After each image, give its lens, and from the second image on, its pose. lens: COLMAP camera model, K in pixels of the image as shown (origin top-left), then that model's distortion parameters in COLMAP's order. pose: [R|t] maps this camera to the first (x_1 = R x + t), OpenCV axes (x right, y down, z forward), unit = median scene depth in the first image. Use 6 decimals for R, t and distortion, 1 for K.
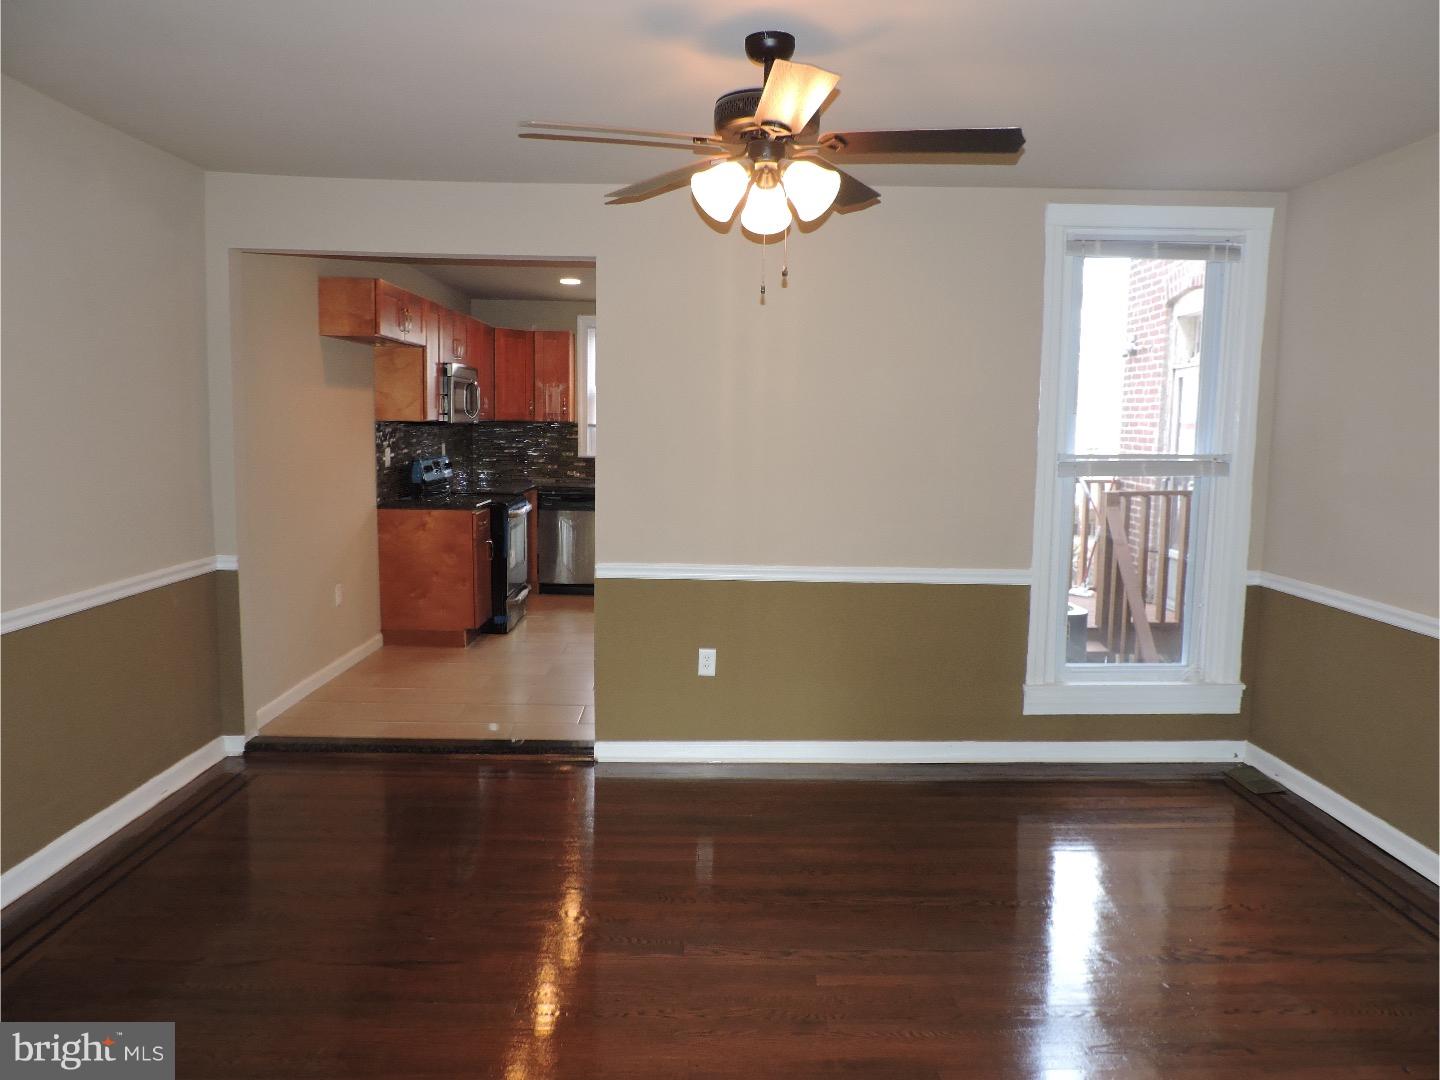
lens RADIAL K [[1025.3, 0, 728.1], [0, 1025.3, 527.7], [0, 0, 1]] dist [-0.010491, -0.007536]
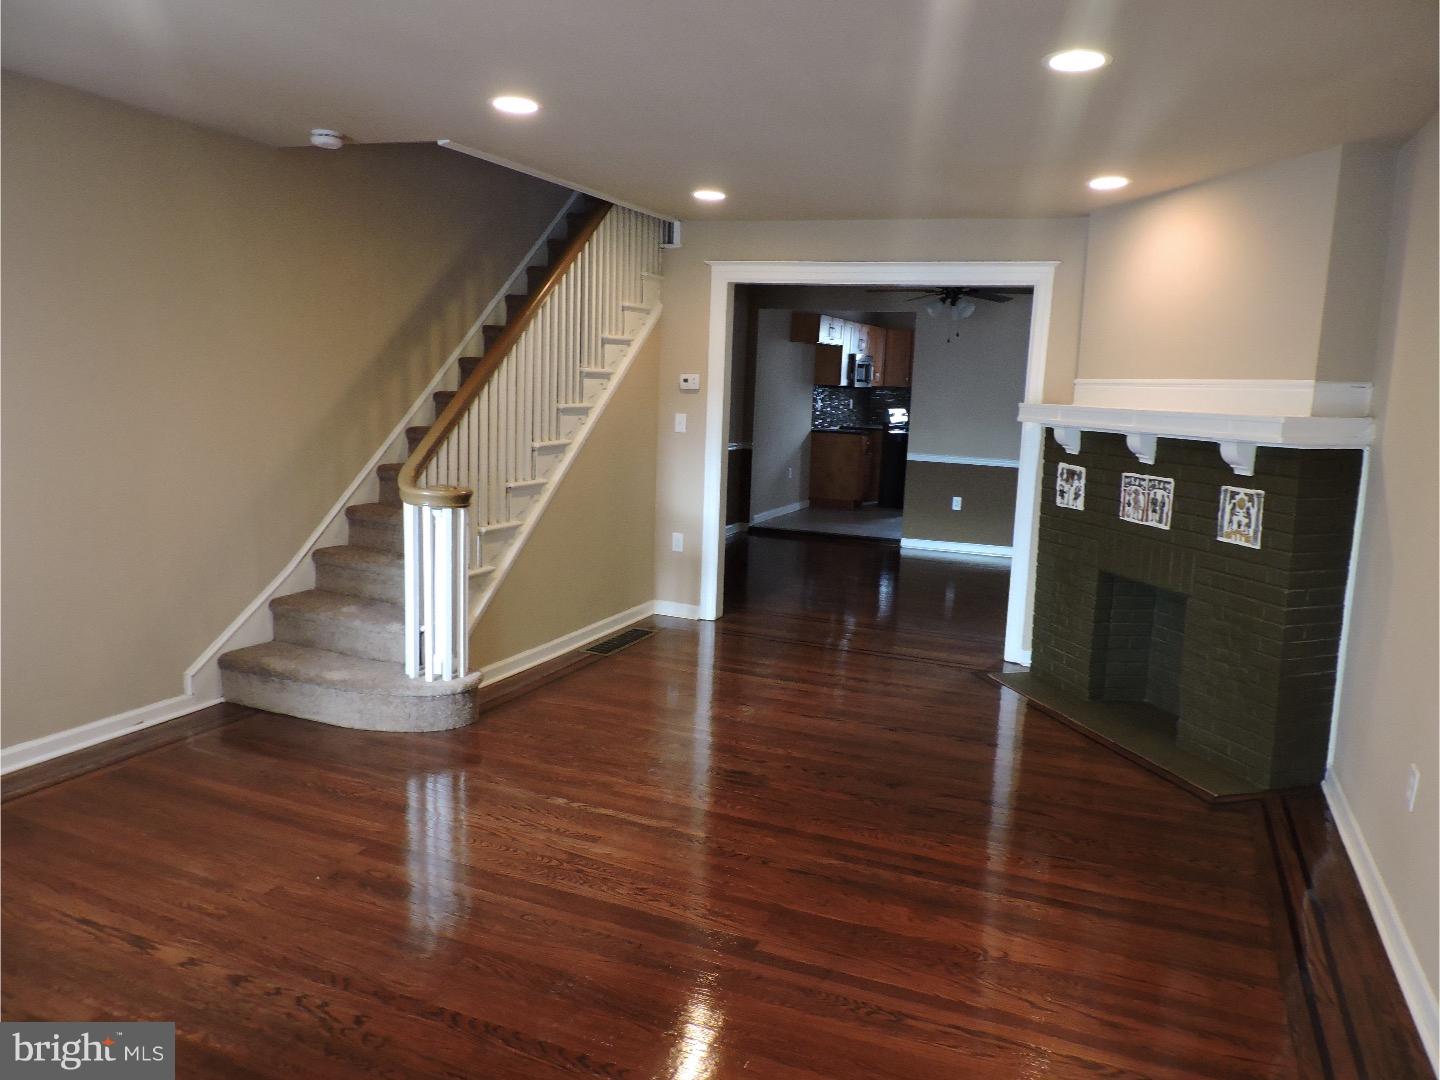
lens RADIAL K [[1025.3, 0, 722.0], [0, 1025.3, 525.7], [0, 0, 1]] dist [-0.010491, -0.007536]
pose [[0.915467, 0.077534, -0.394853, 0.223885], [-0.066149, 0.996909, 0.042388, 0.071380], [0.396919, -0.012685, 0.917766, -0.678127]]
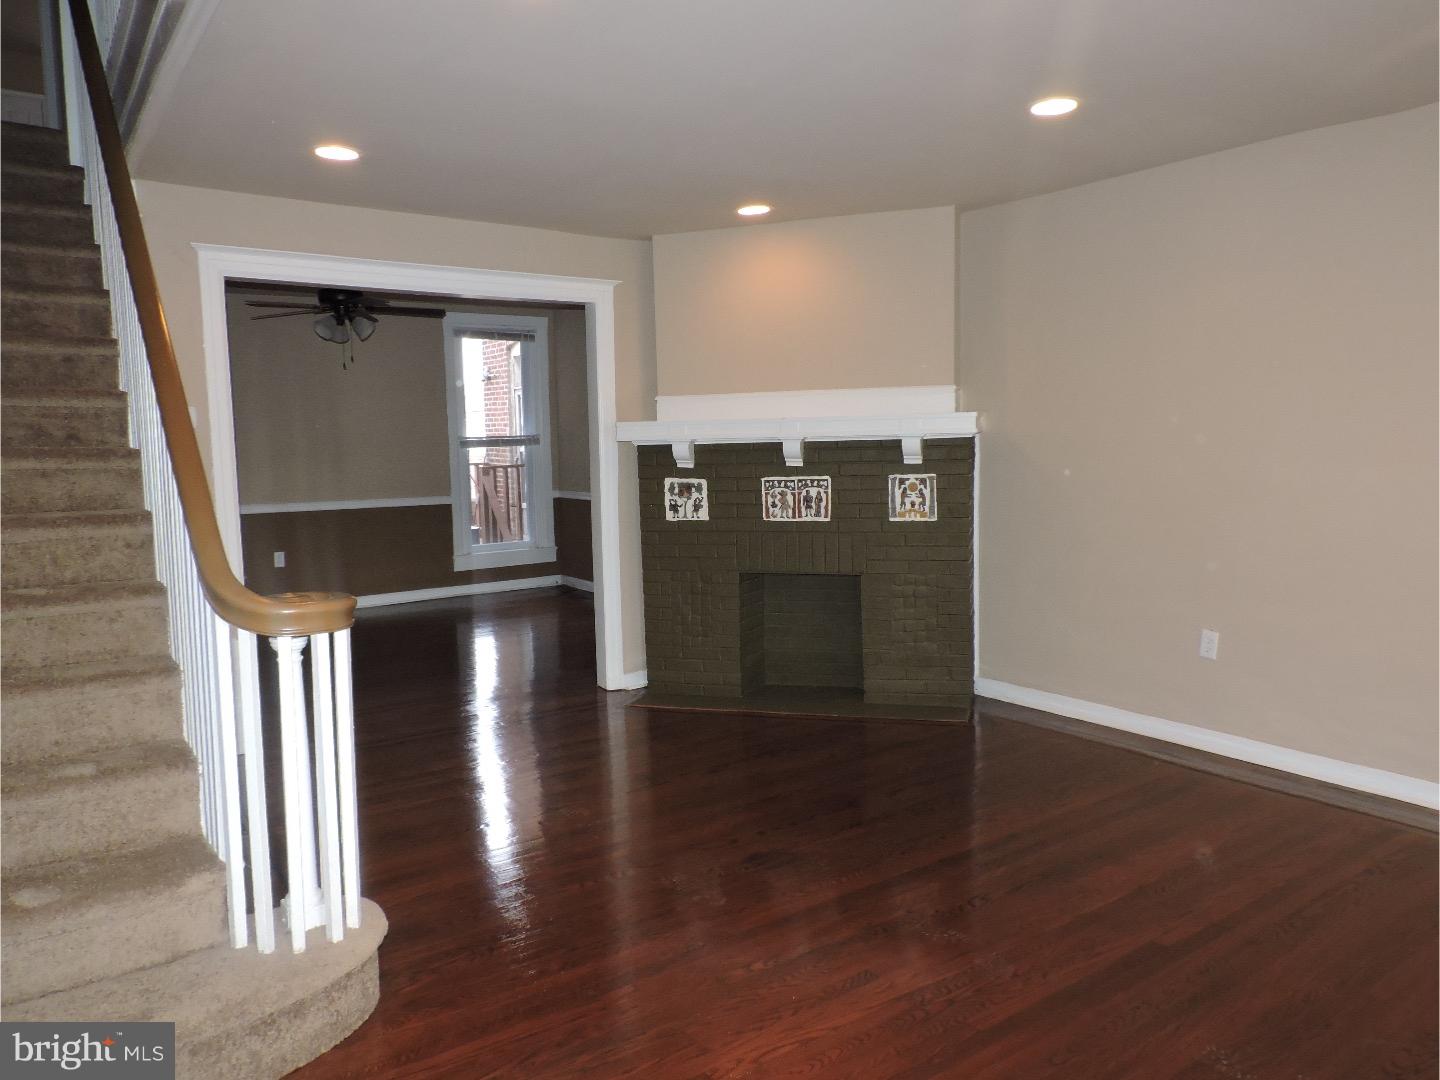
lens RADIAL K [[1025.3, 0, 730.2], [0, 1025.3, 536.1], [0, 0, 1]] dist [-0.010491, -0.007536]
pose [[0.824084, -0.086374, 0.559843, -0.221080], [0.087931, 0.995832, 0.024205, 0.069549], [-0.559601, 0.029280, 0.828245, -0.555405]]
